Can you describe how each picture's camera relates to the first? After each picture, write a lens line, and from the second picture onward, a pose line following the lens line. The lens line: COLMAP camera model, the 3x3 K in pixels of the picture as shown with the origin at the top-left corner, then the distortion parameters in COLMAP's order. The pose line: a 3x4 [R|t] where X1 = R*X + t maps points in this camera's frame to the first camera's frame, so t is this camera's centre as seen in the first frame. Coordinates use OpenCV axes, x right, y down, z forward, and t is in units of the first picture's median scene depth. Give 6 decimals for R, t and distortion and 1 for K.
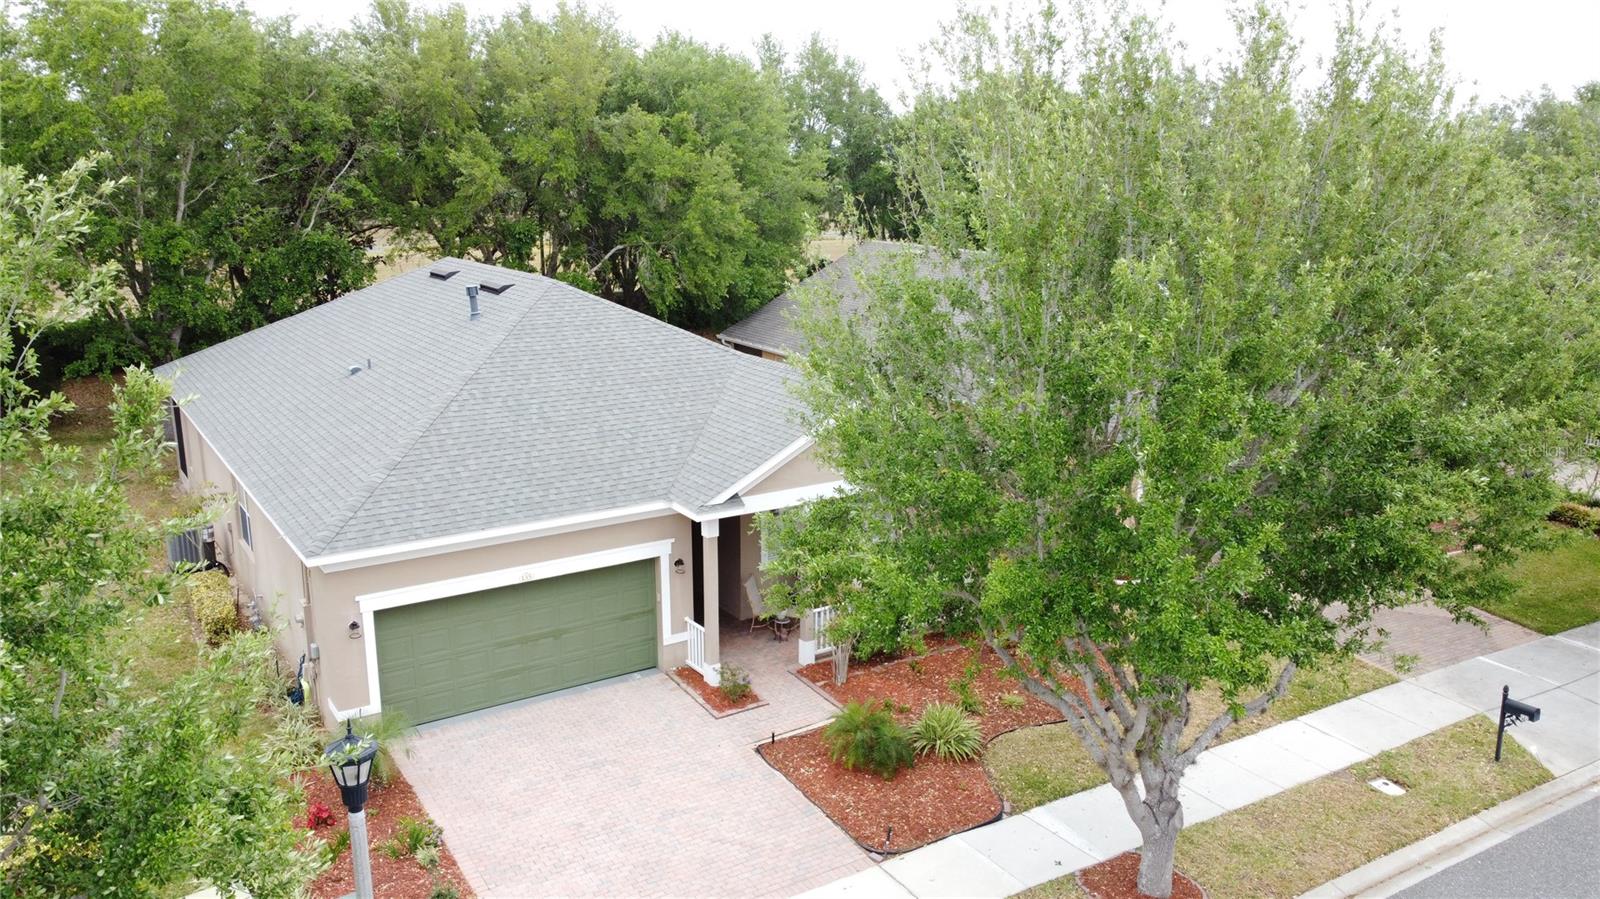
lens RADIAL K [[1209.3, 0, 798.9], [0, 1209.3, 453.4], [0, 0, 1]] dist [0.005944, -0.011764]
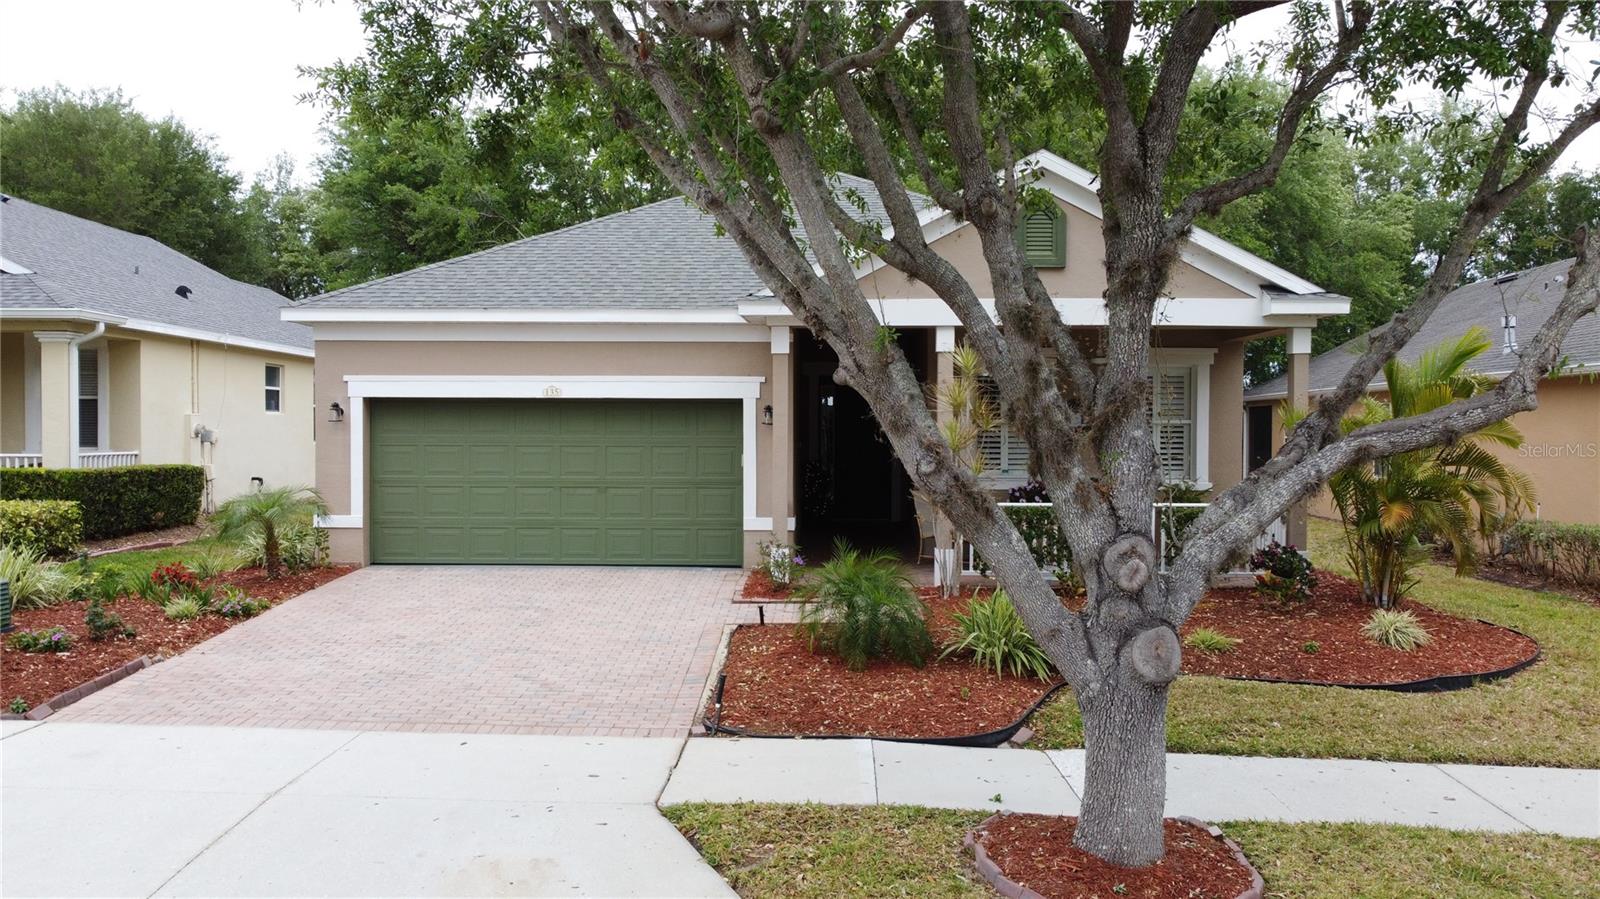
lens RADIAL K [[1209.3, 0, 800.1], [0, 1209.3, 457.8], [0, 0, 1]] dist [0.005944, -0.011764]
pose [[0.821346, 0.016660, -0.570187, 0.360230], [-0.135791, 0.976549, -0.167070, 0.258798], [0.554032, 0.214649, 0.804347, 0.481475]]
